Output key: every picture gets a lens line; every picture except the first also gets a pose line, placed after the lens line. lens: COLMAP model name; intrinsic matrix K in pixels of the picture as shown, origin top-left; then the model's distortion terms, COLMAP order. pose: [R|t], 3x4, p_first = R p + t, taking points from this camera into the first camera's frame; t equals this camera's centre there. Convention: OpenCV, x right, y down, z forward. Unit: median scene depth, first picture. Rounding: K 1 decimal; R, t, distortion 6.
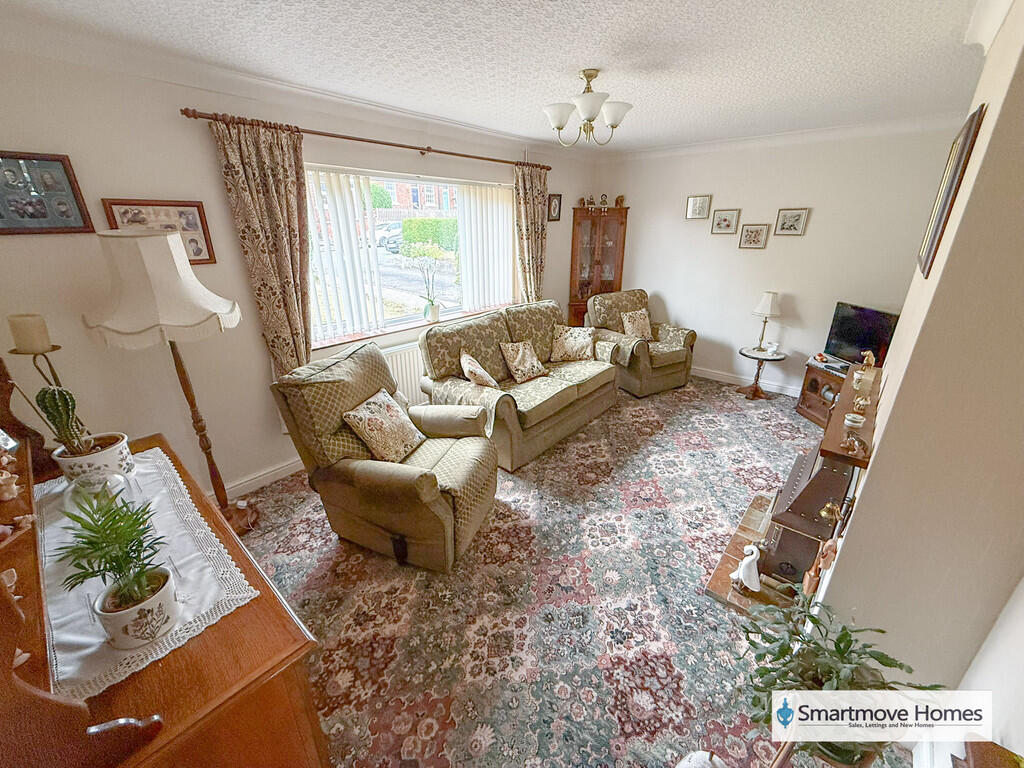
lens RADIAL K [[408.2, 0, 508.5], [0, 408.2, 383.6], [0, 0, 1]] dist [-0.001012, -0.000263]
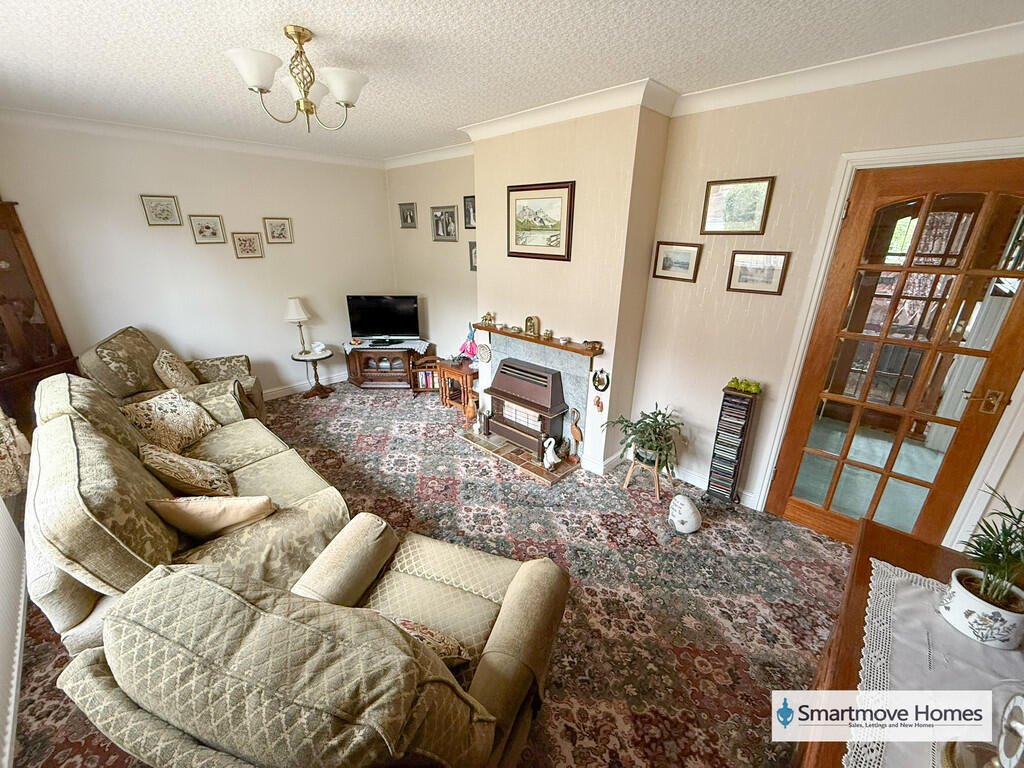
lens RADIAL K [[408.2, 0, 508.5], [0, 408.2, 383.6], [0, 0, 1]] dist [-0.001012, -0.000263]
pose [[0.038173, -0.342379, 0.938786, -0.792578], [0.355767, 0.882570, 0.307410, -0.321844], [-0.933795, 0.322254, 0.155497, 0.822279]]
